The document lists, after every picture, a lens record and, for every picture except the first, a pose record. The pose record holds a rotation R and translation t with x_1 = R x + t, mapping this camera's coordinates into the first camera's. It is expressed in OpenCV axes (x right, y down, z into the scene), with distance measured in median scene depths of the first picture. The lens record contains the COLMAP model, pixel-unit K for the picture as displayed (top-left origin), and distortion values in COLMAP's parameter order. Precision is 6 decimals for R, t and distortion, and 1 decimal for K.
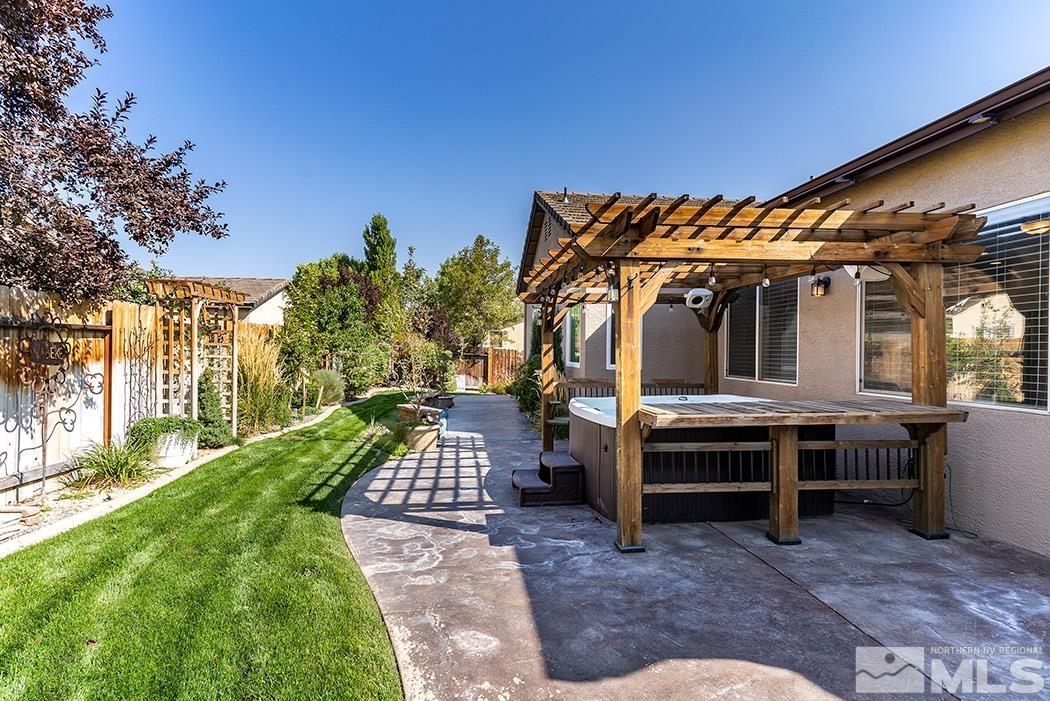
lens RADIAL K [[540.5, 0, 526.9], [0, 540.5, 353.9], [0, 0, 1]] dist [-0.004280, 0.001858]
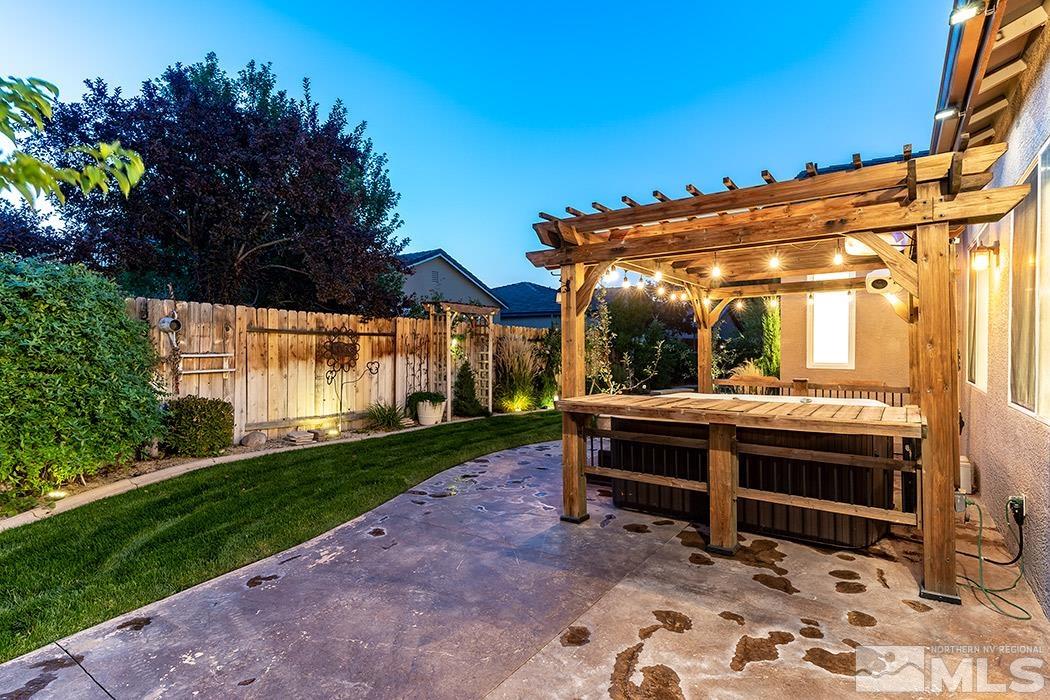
lens RADIAL K [[536.5, 0, 526.6], [0, 536.5, 353.5], [0, 0, 1]] dist [0.003890, -0.004086]
pose [[0.738484, -0.000434, -0.674271, 0.850849], [0.001431, 0.999999, 0.000923, 0.010651], [0.674269, -0.001646, 0.738484, 0.099763]]
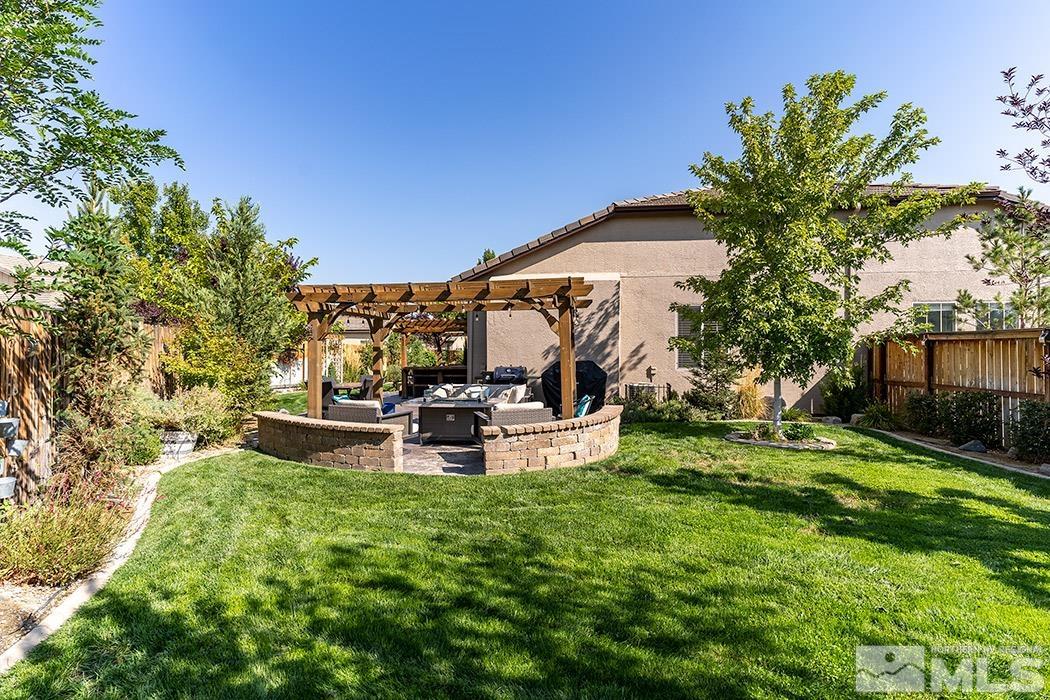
lens RADIAL K [[540.5, 0, 526.9], [0, 540.5, 353.4], [0, 0, 1]] dist [-0.004280, 0.001858]
pose [[0.961877, -0.013656, -0.273141, 2.269595], [0.010996, 0.999876, -0.011266, 0.052685], [0.273261, 0.007833, 0.961908, -2.845558]]
